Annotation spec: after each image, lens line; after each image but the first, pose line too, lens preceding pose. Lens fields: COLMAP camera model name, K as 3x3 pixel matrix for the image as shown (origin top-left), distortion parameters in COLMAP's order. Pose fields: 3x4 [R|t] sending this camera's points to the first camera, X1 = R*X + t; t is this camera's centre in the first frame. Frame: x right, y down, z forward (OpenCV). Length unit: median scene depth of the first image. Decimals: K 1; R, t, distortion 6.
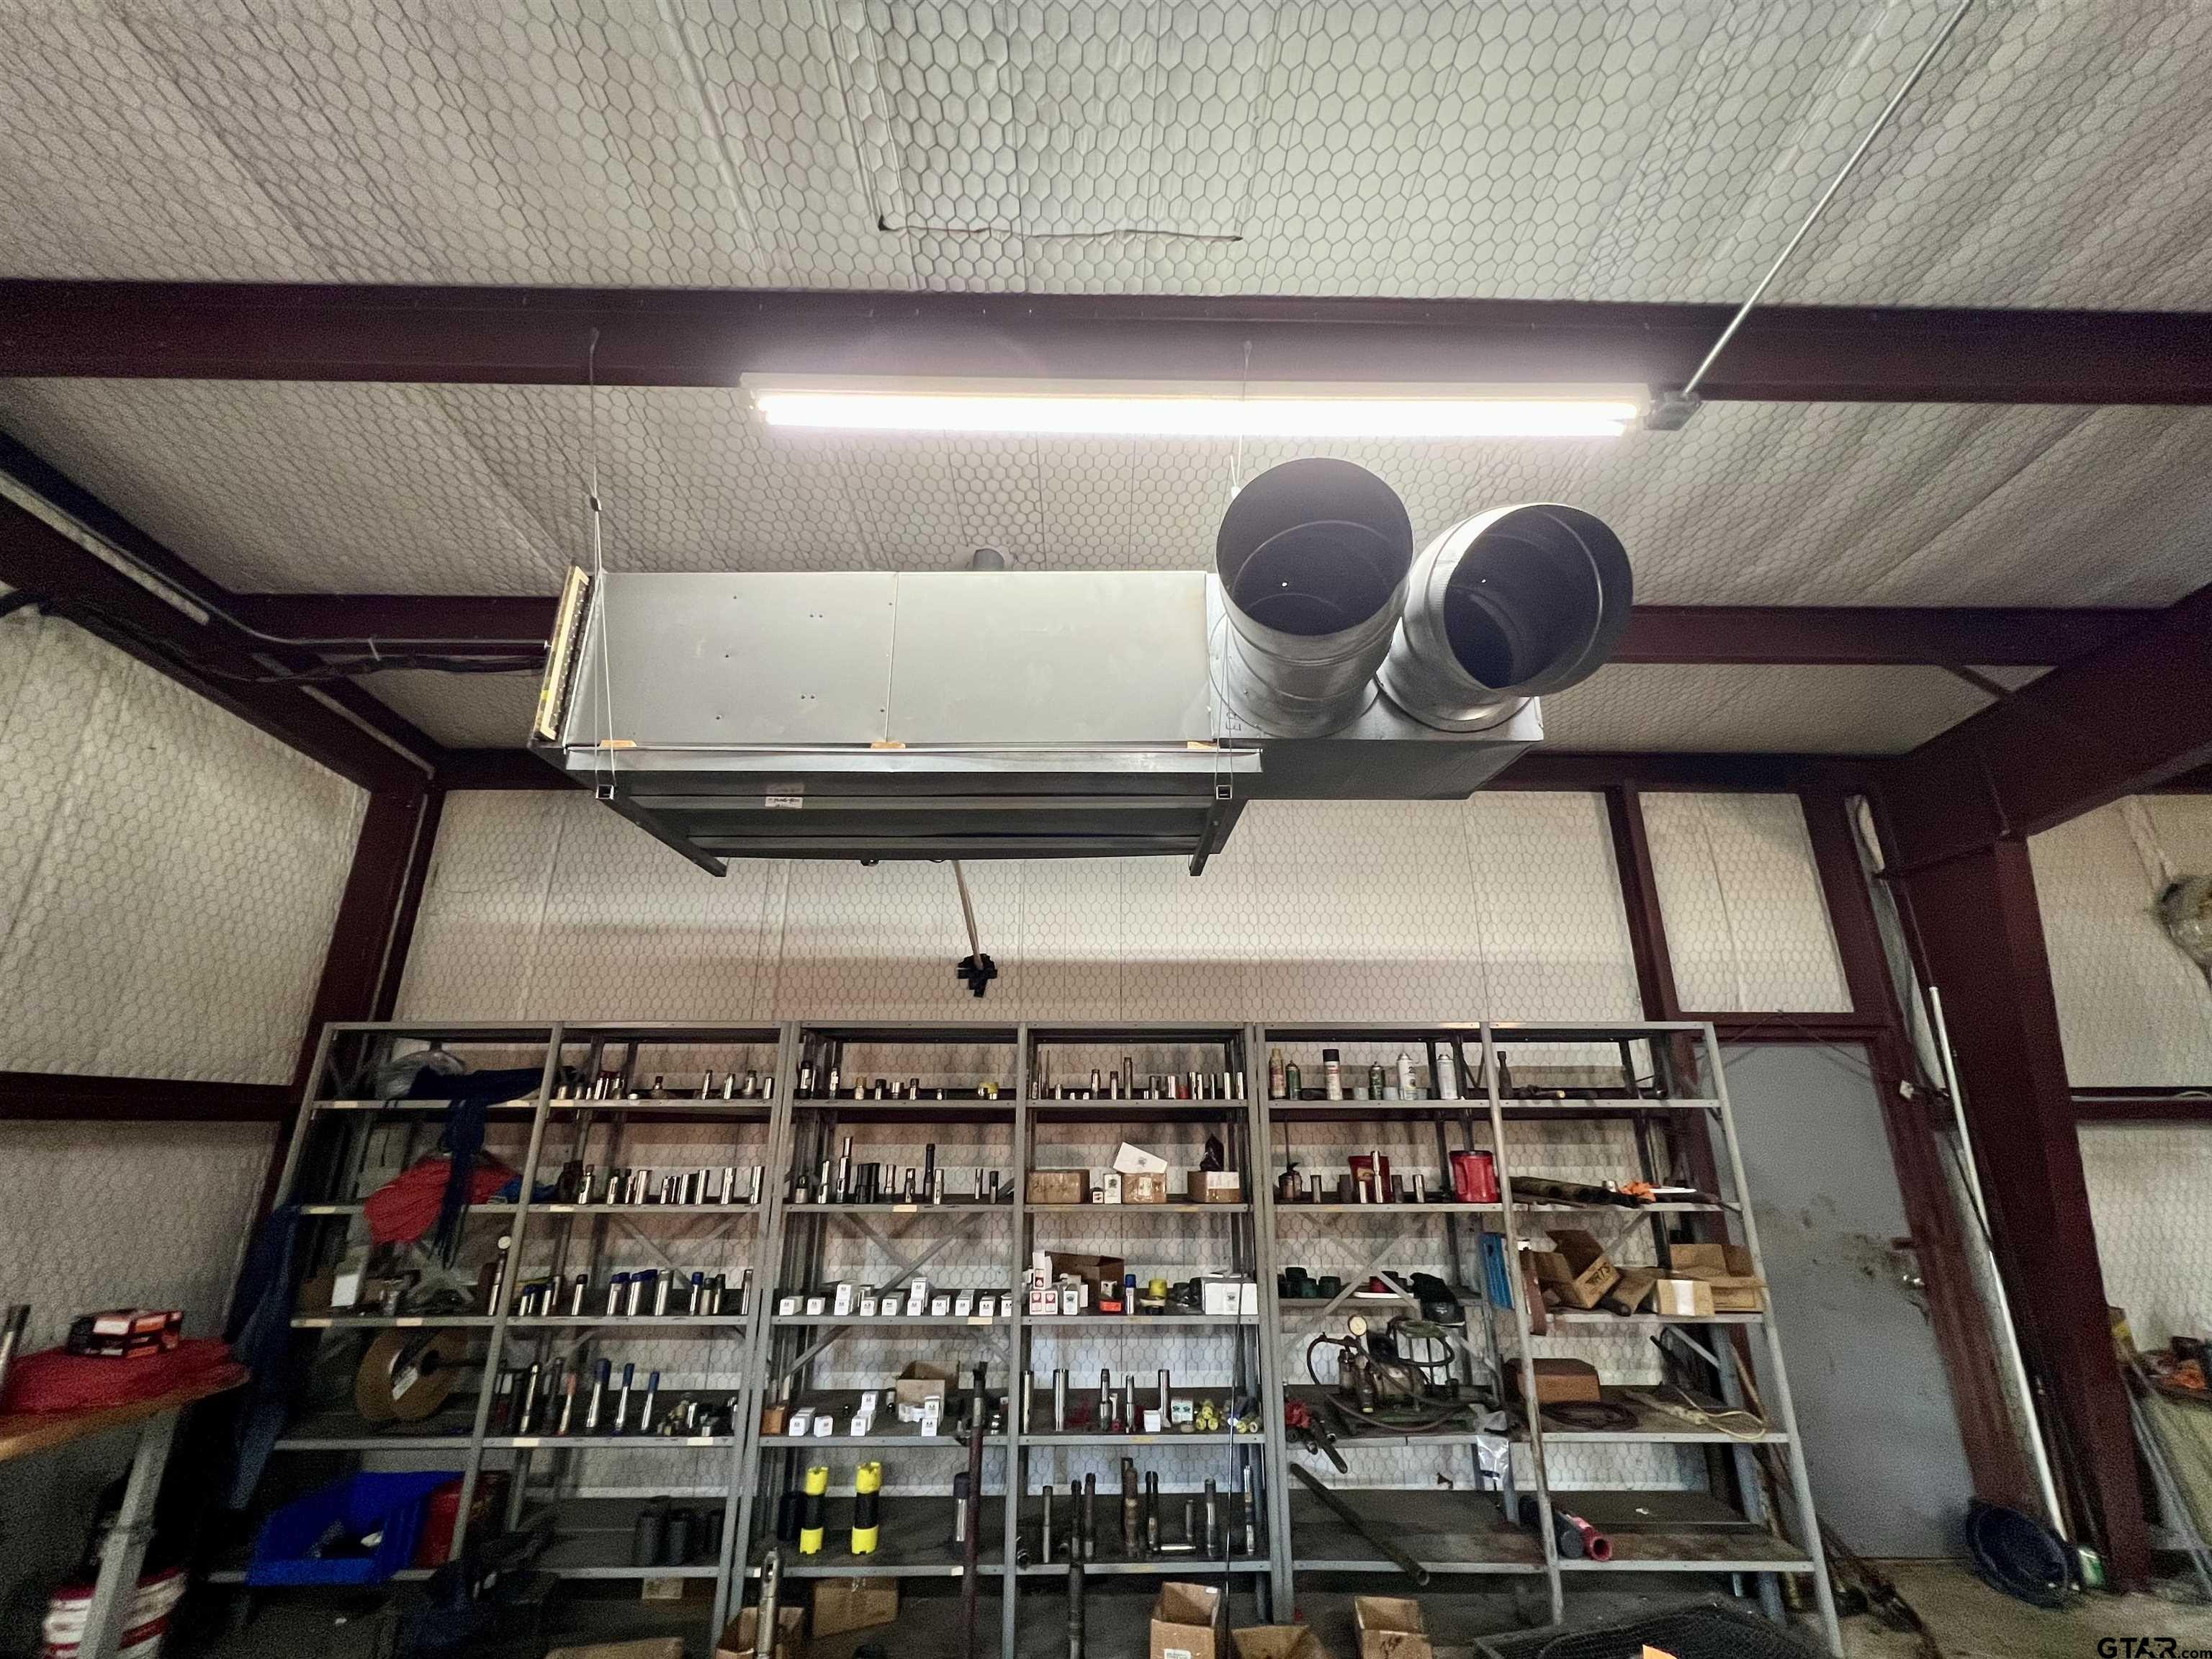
lens RADIAL K [[879.6, 0, 1115.6], [0, 879.6, 839.1], [0, 0, 1]] dist [-0.003844, 0.000951]
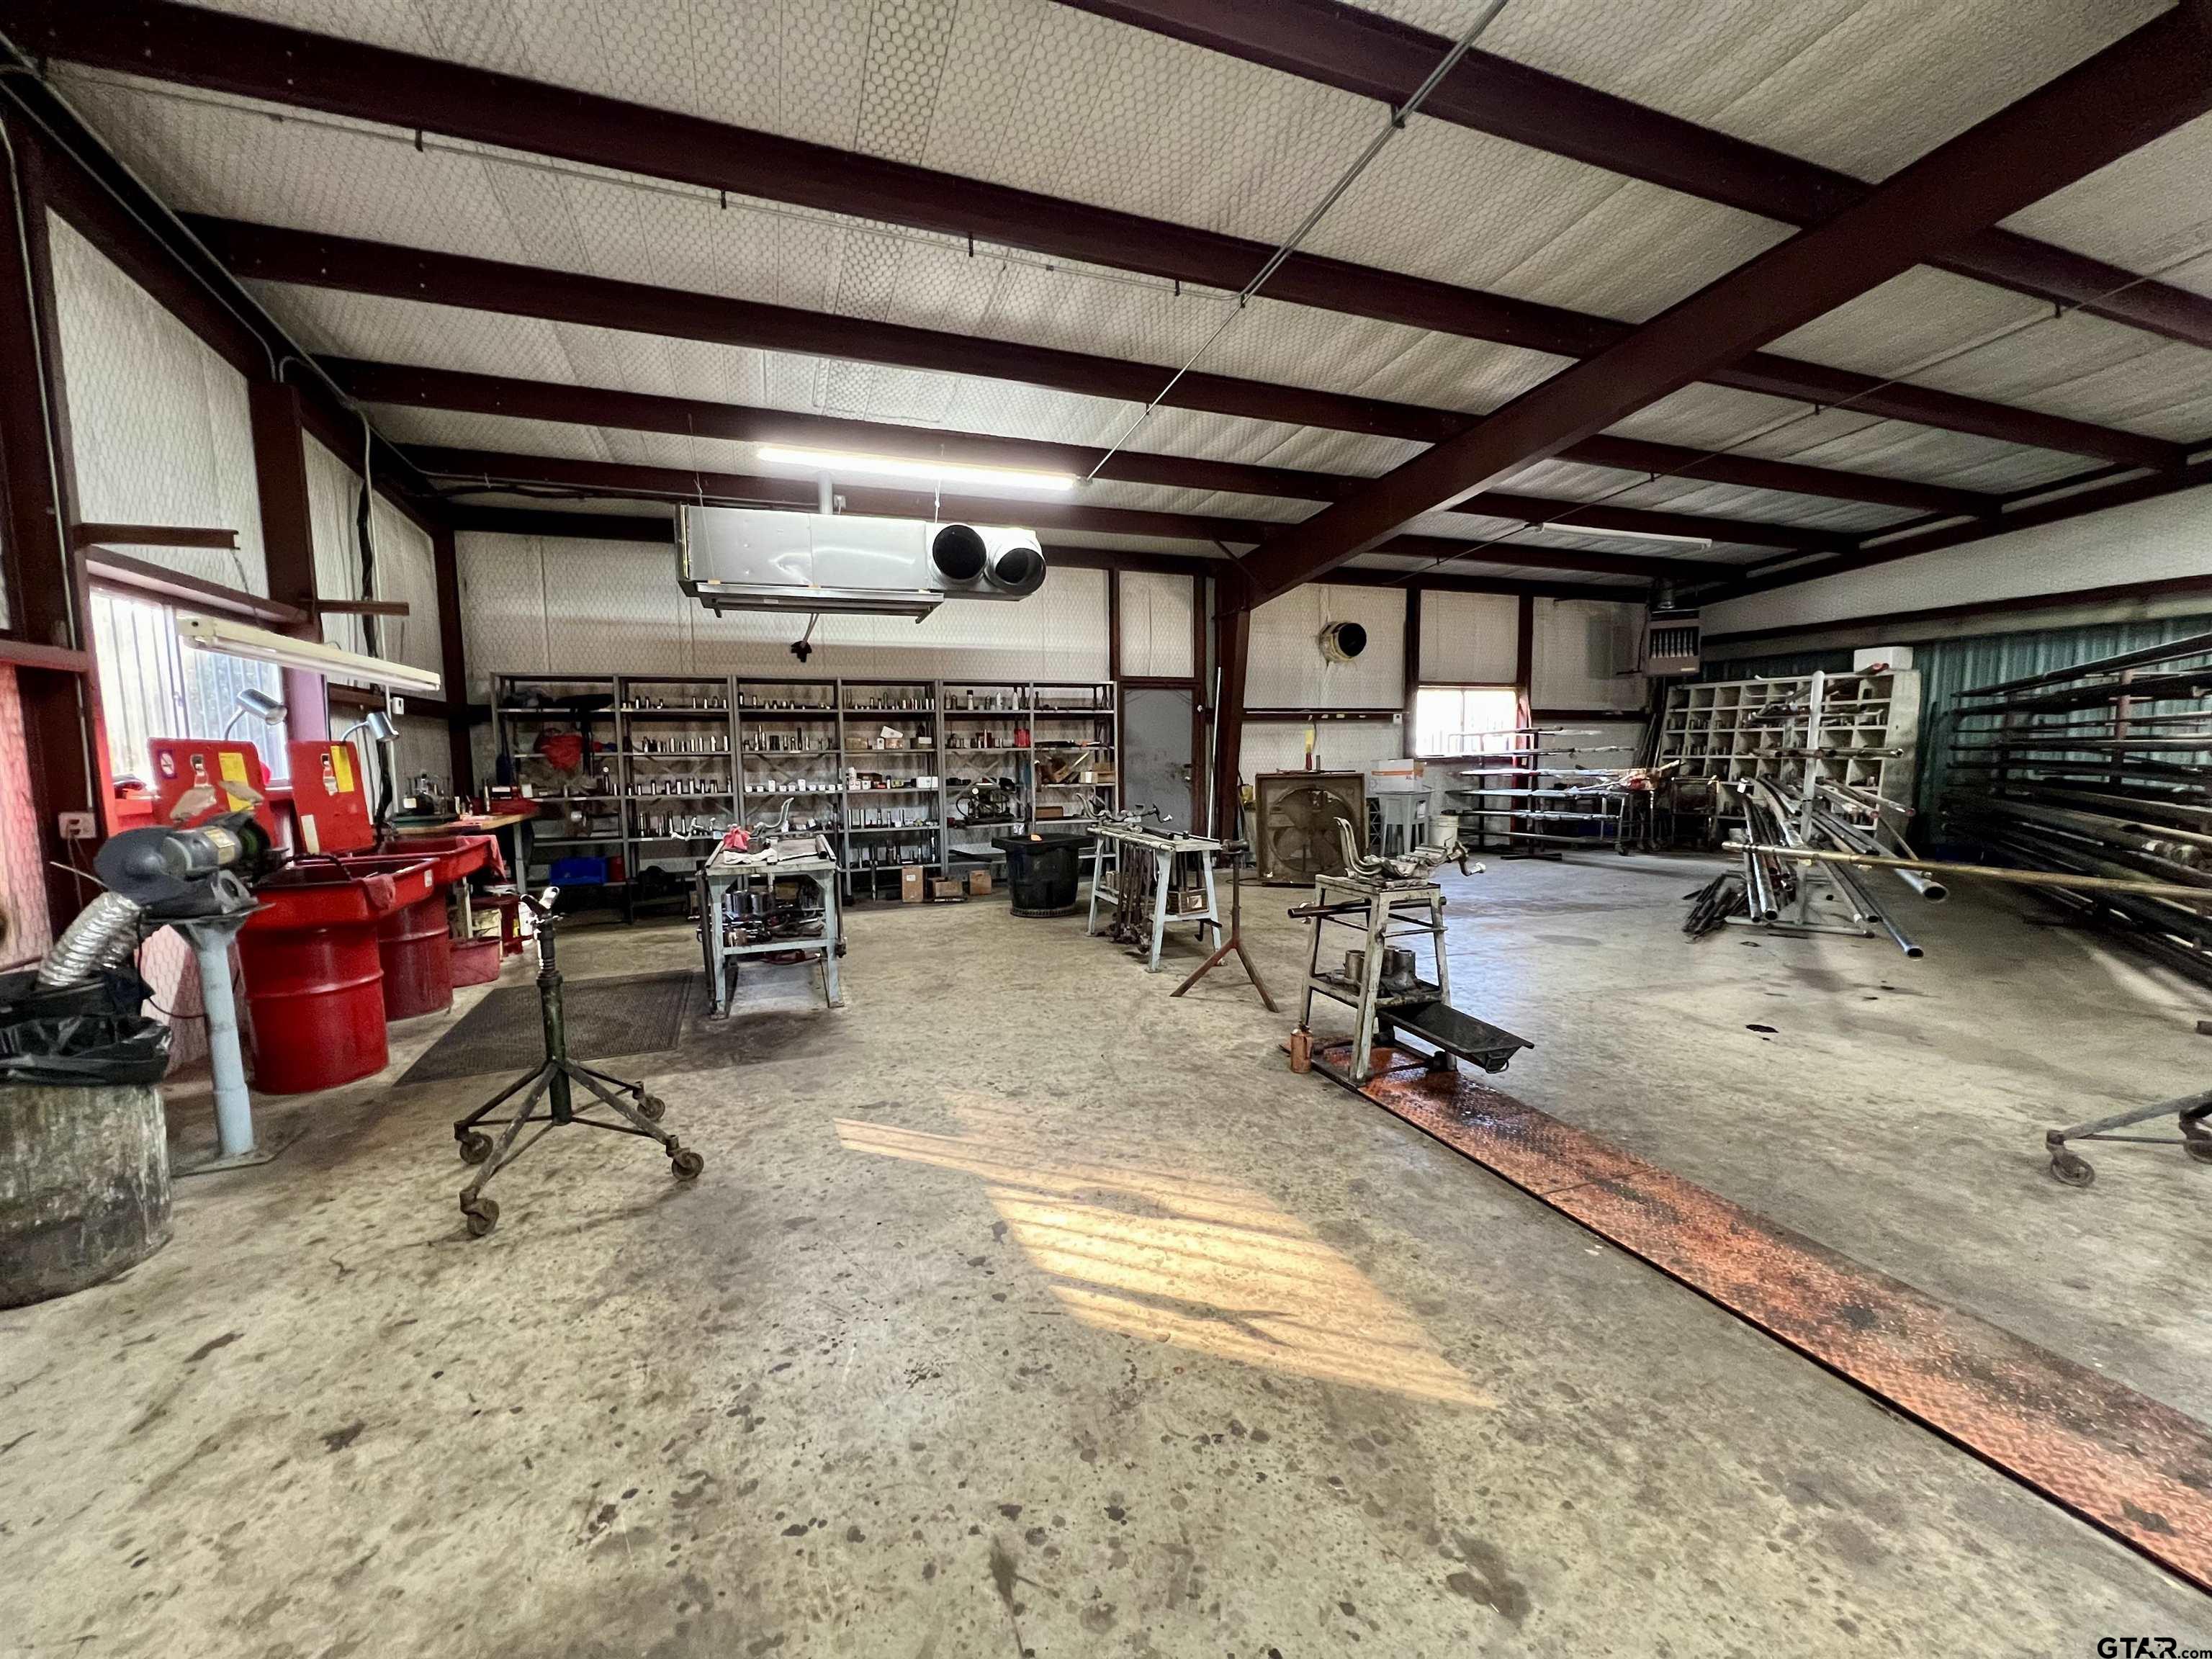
lens RADIAL K [[879.6, 0, 1117.0], [0, 879.6, 828.5], [0, 0, 1]] dist [-0.003844, 0.000951]
pose [[0.935334, -0.043477, 0.351085, -0.241217], [-0.098192, 0.921519, 0.375714, -0.355111], [-0.339866, -0.385891, 0.857659, -1.348921]]
